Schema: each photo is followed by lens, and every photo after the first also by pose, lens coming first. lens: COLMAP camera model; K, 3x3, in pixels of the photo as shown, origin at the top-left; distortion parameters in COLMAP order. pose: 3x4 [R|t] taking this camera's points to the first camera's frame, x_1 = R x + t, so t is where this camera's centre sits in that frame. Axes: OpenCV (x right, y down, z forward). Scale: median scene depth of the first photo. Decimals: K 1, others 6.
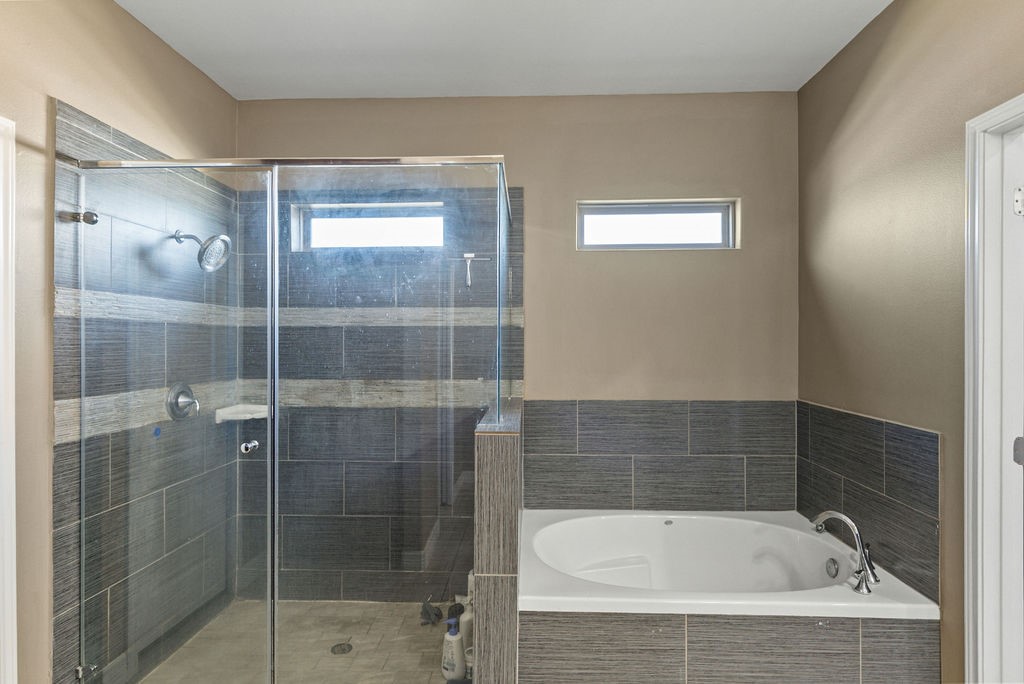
lens RADIAL K [[555.3, 0, 511.5], [0, 555.3, 341.0], [0, 0, 1]] dist [0.005292, 0.001002]
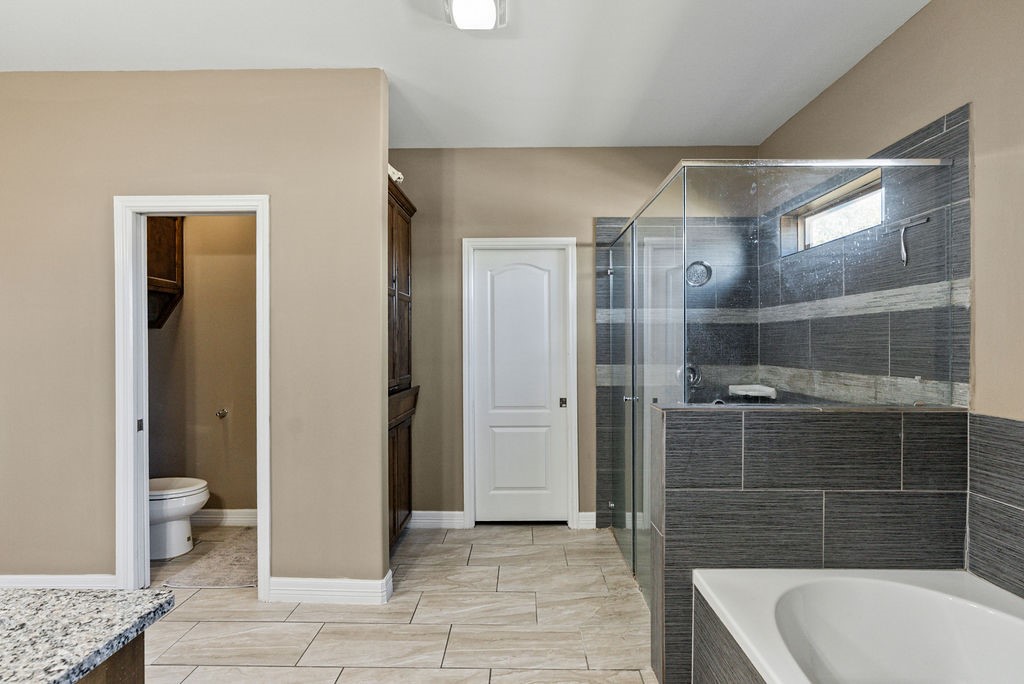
lens RADIAL K [[474.1, 0, 513.5], [0, 474.1, 345.1], [0, 0, 1]] dist [-0.006045, 0.000918]
pose [[0.020825, 0.002259, -0.999781, 0.592862], [0.002282, 0.999995, 0.002307, 0.019906], [0.999781, -0.002329, 0.020820, 0.424030]]
